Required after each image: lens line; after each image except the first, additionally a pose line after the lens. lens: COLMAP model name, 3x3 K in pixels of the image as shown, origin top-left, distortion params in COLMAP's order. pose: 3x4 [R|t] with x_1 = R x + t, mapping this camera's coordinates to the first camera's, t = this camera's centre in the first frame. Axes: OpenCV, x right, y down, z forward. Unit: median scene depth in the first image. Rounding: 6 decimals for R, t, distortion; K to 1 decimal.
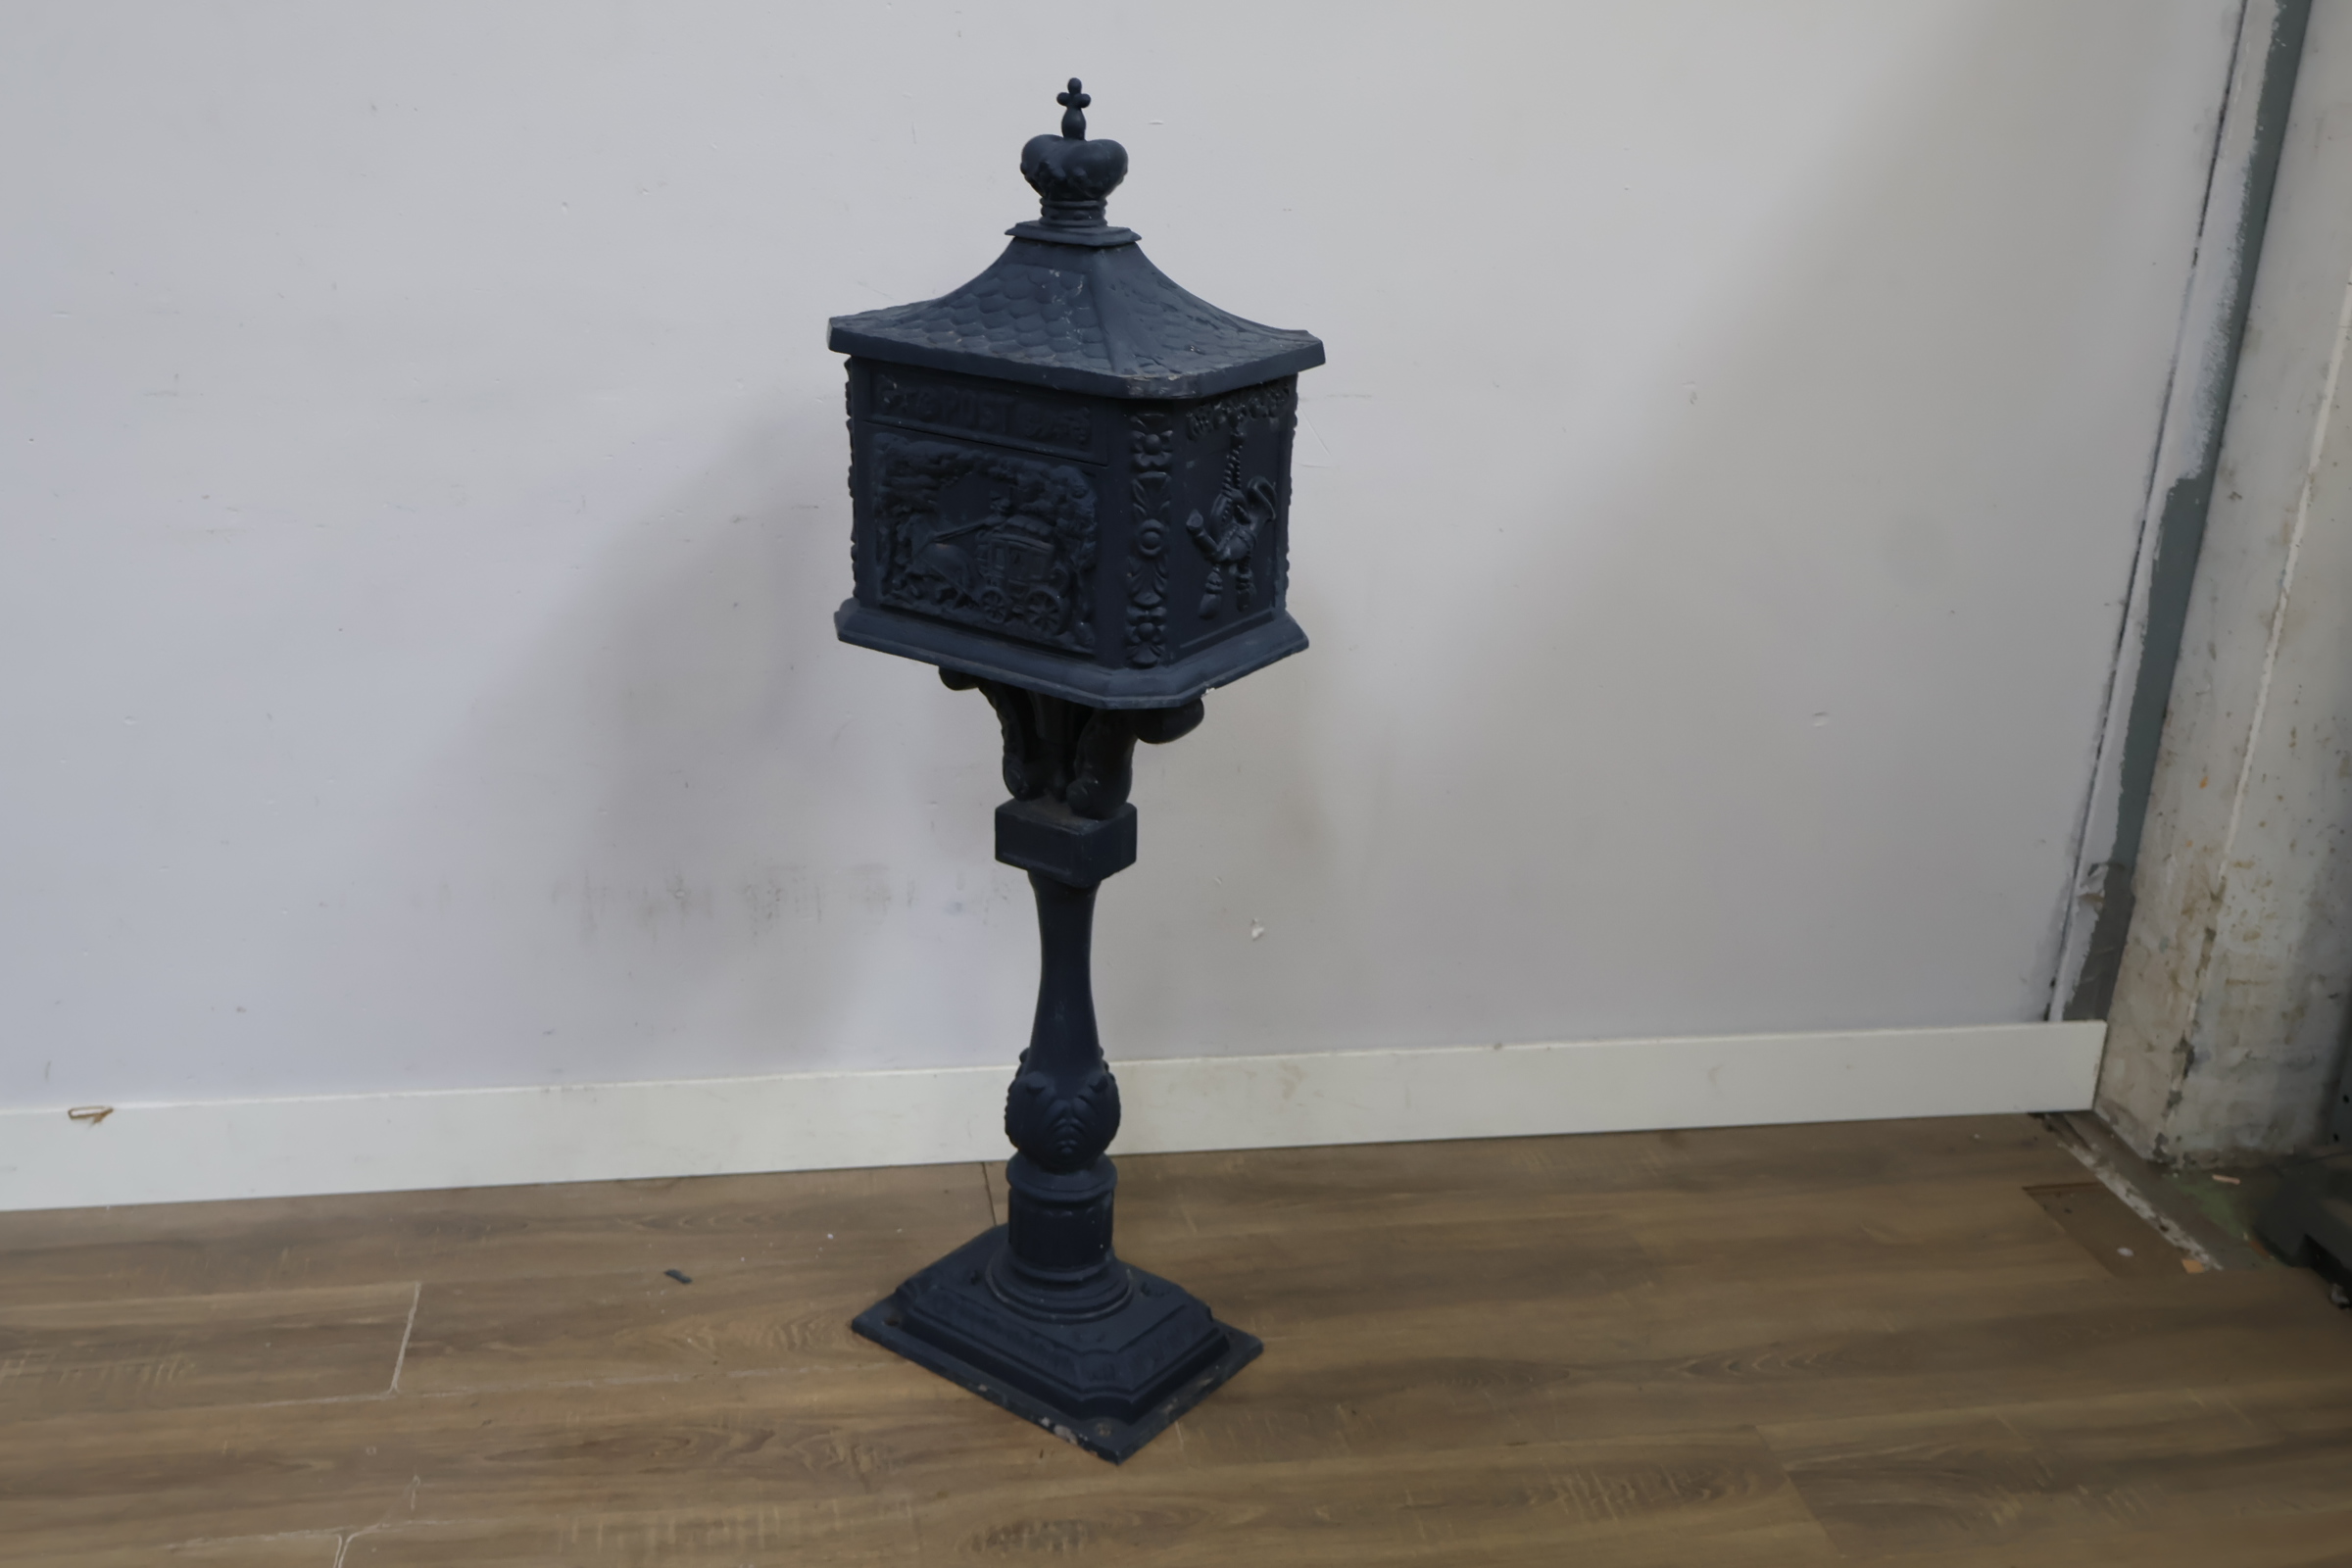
lens RADIAL K [[2281.1, 0, 1168.9], [0, 2281.1, 790.7], [0, 0, 1]] dist [-0.001209, 0.002736]
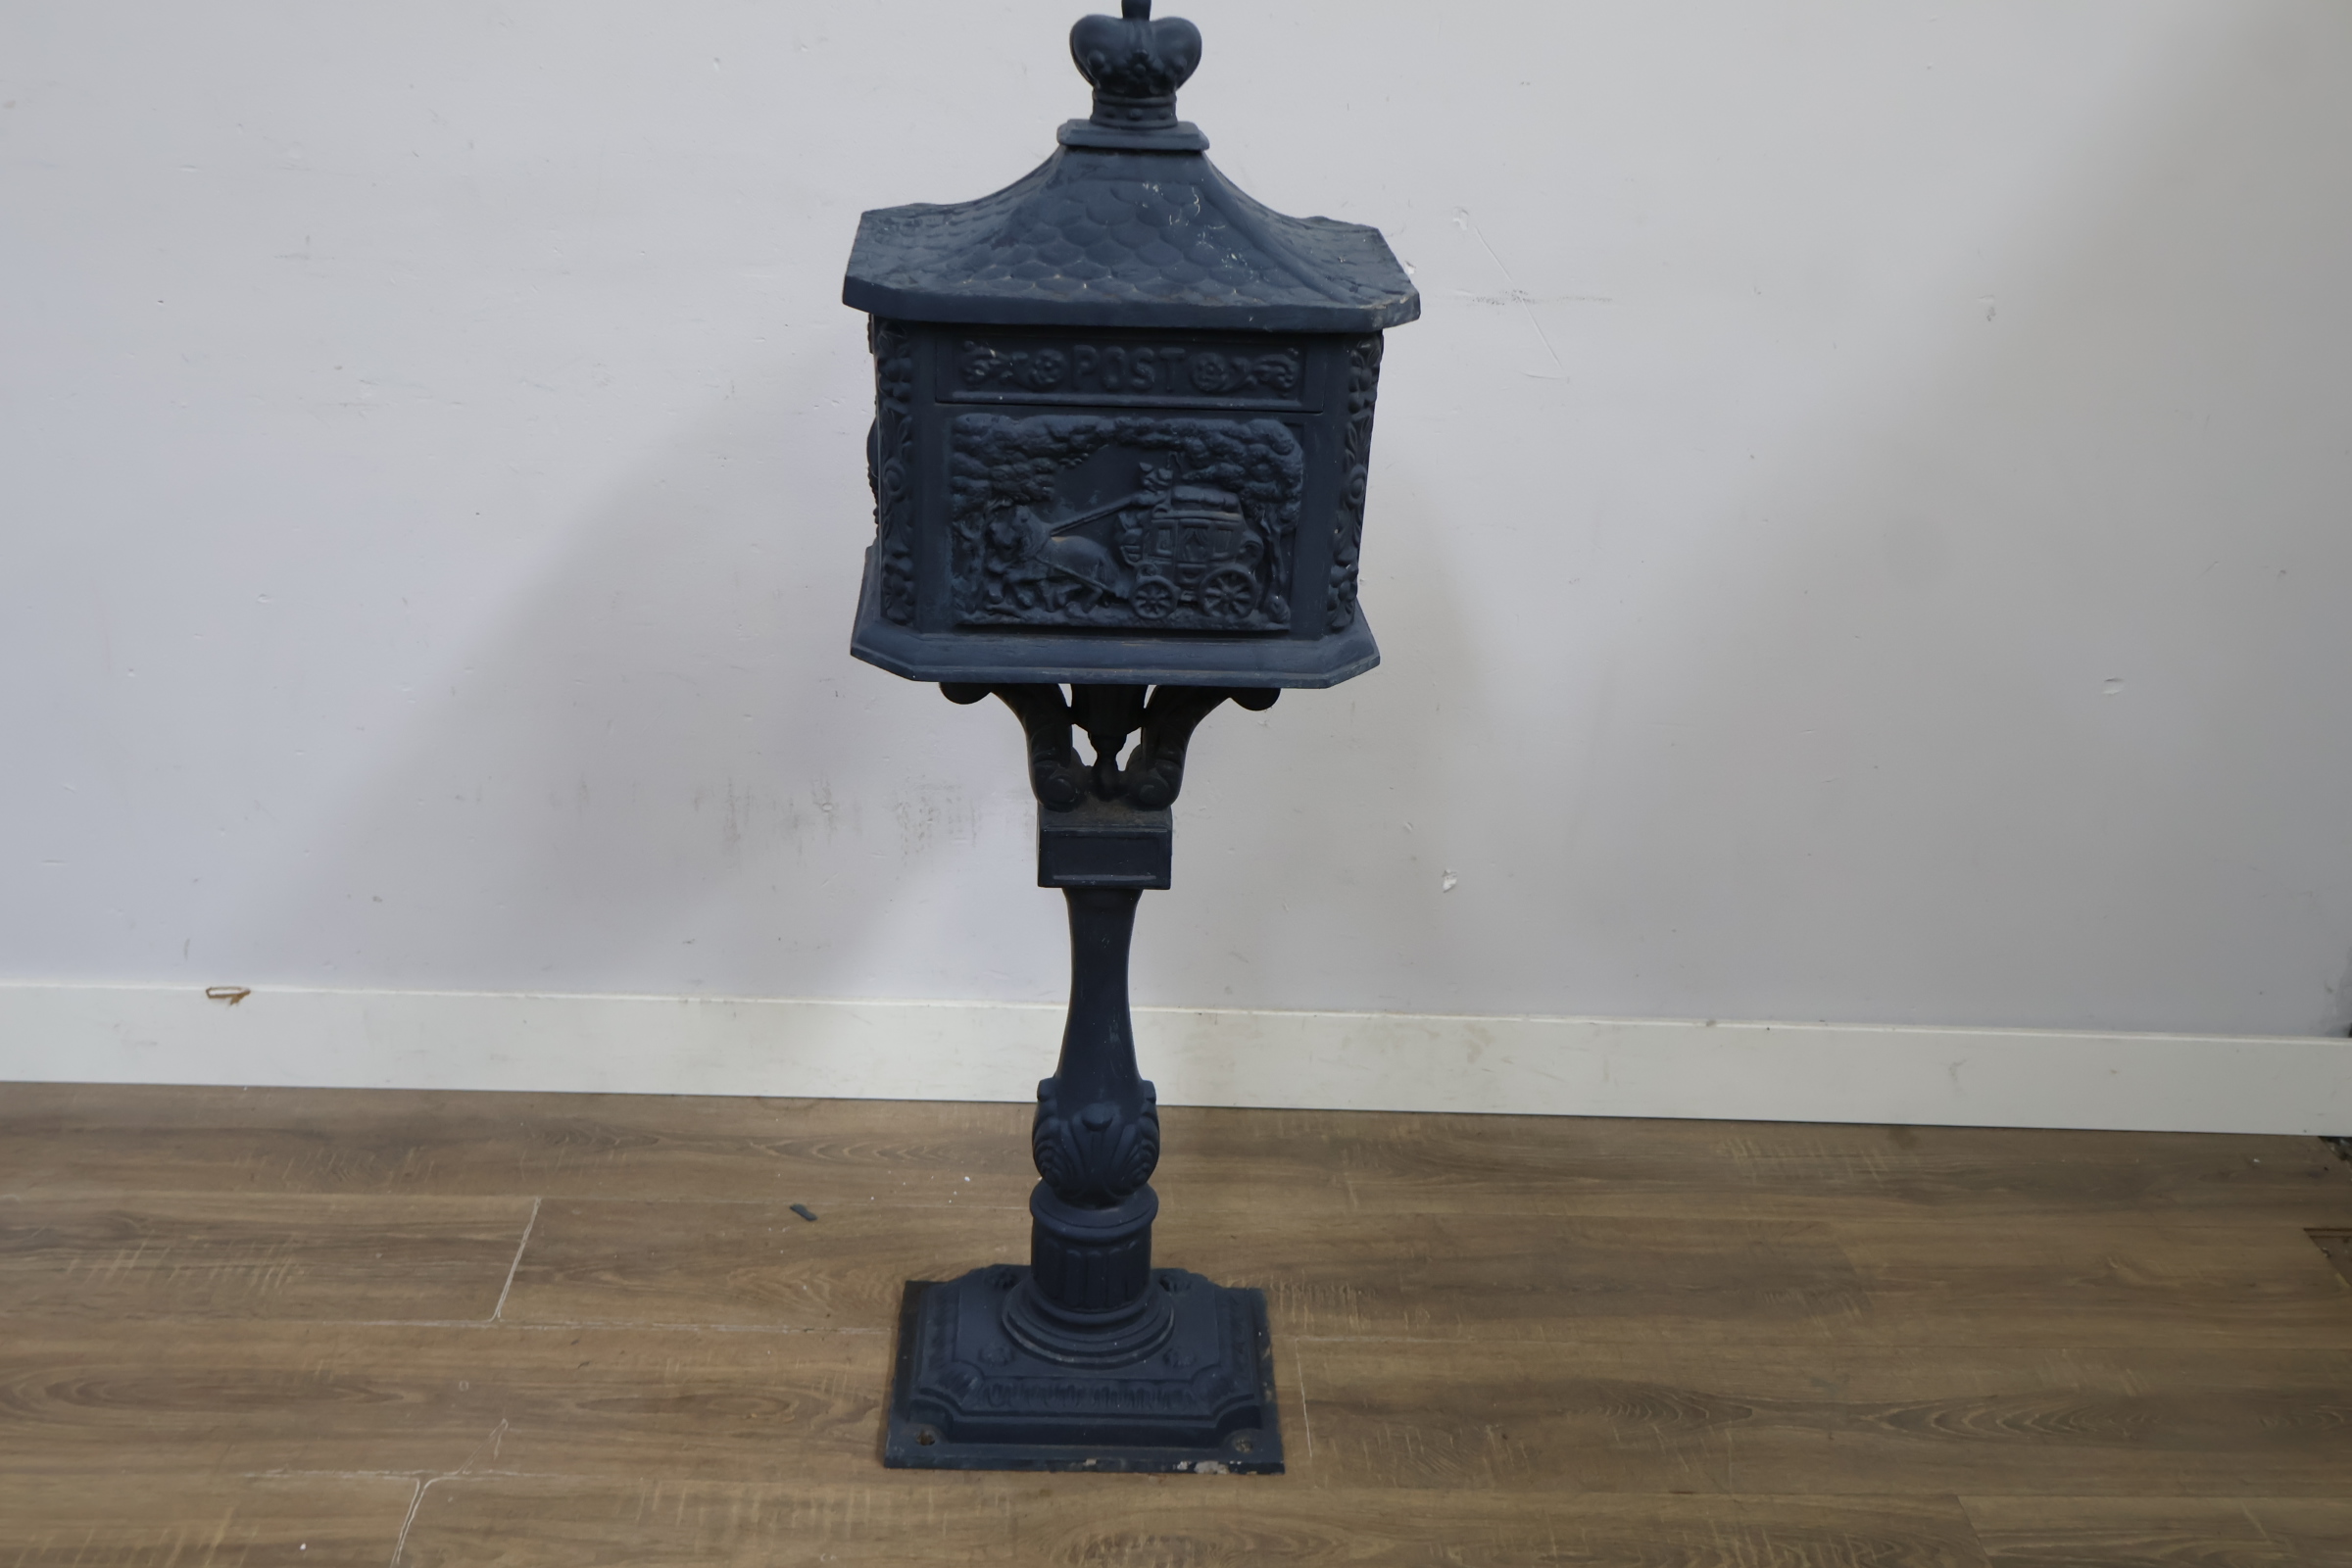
lens RADIAL K [[2278.4, 0, 1158.1], [0, 2278.4, 798.5], [0, 0, 1]] dist [-0.004106, 0.005975]
pose [[0.990276, 0.065208, -0.122888, 0.037671], [-0.054799, 0.994764, 0.086267, -0.050071], [0.127870, -0.078694, 0.988664, 0.098683]]
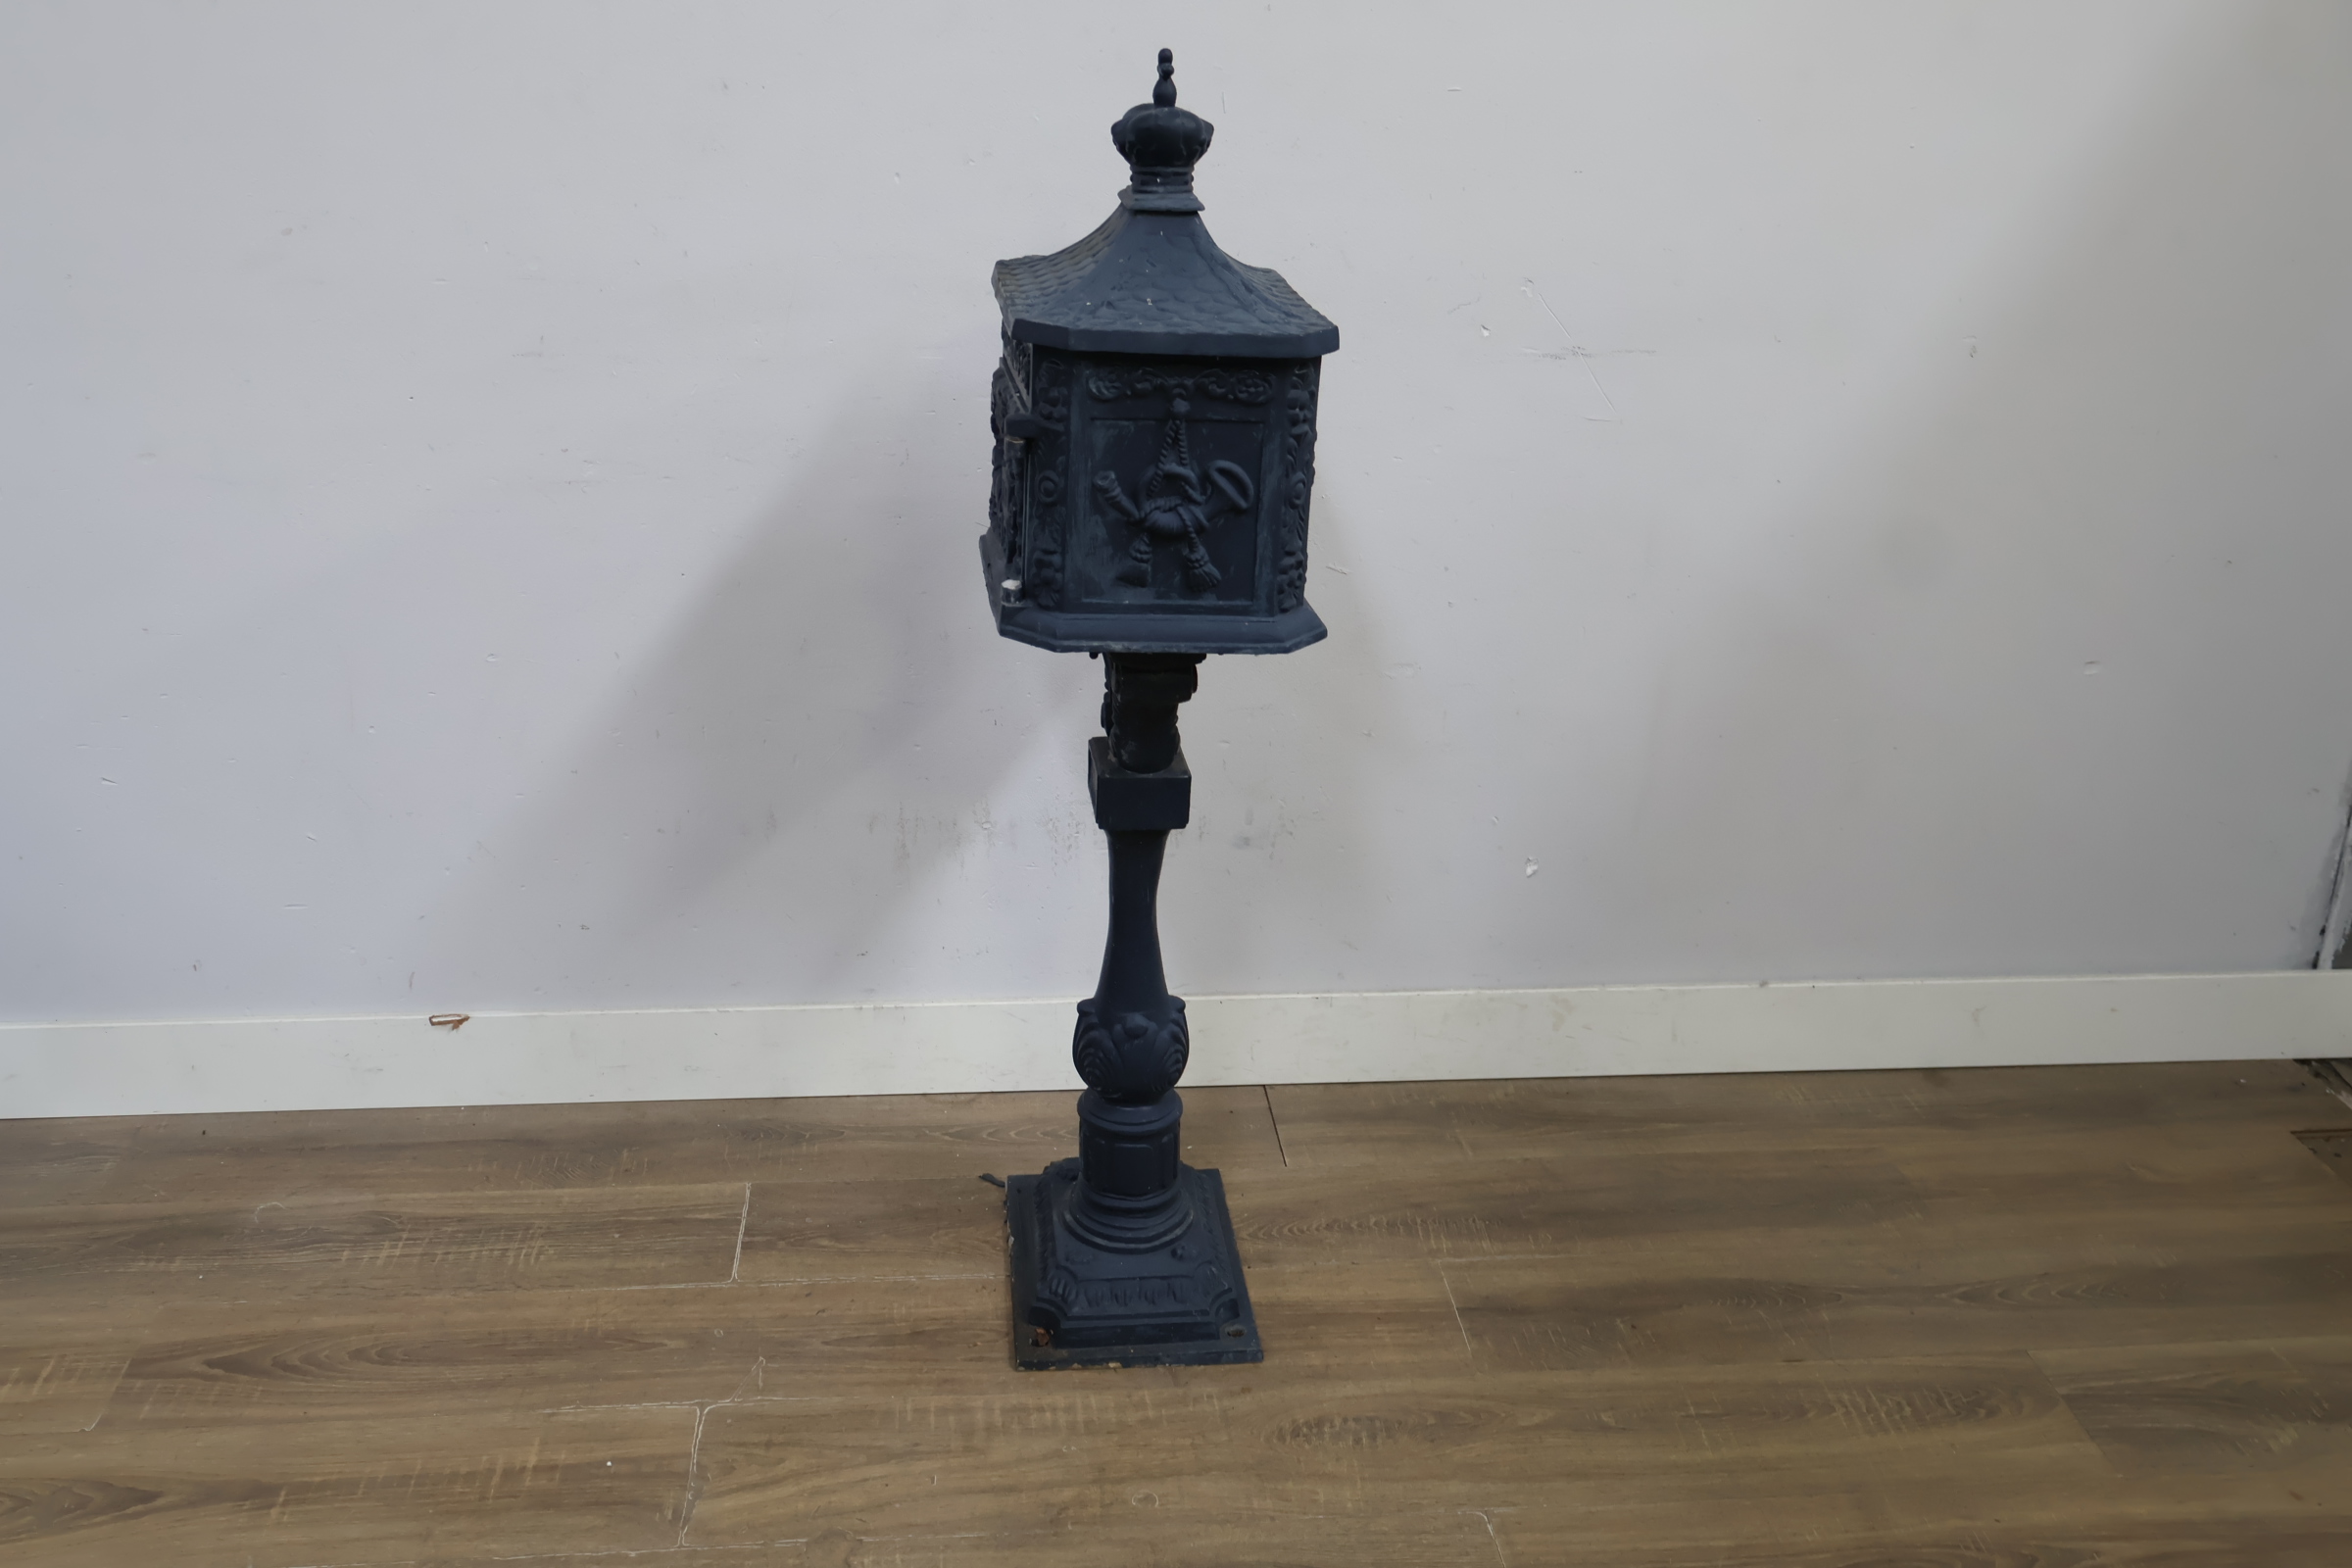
lens RADIAL K [[2269.5, 0, 1181.8], [0, 2269.5, 772.6], [0, 0, 1]] dist [-0.003728, 0.006250]
pose [[0.996744, 0.010273, -0.079978, -0.042910], [-0.009266, 0.999873, 0.012952, 0.006877], [0.080101, -0.012168, 0.996712, -0.047603]]
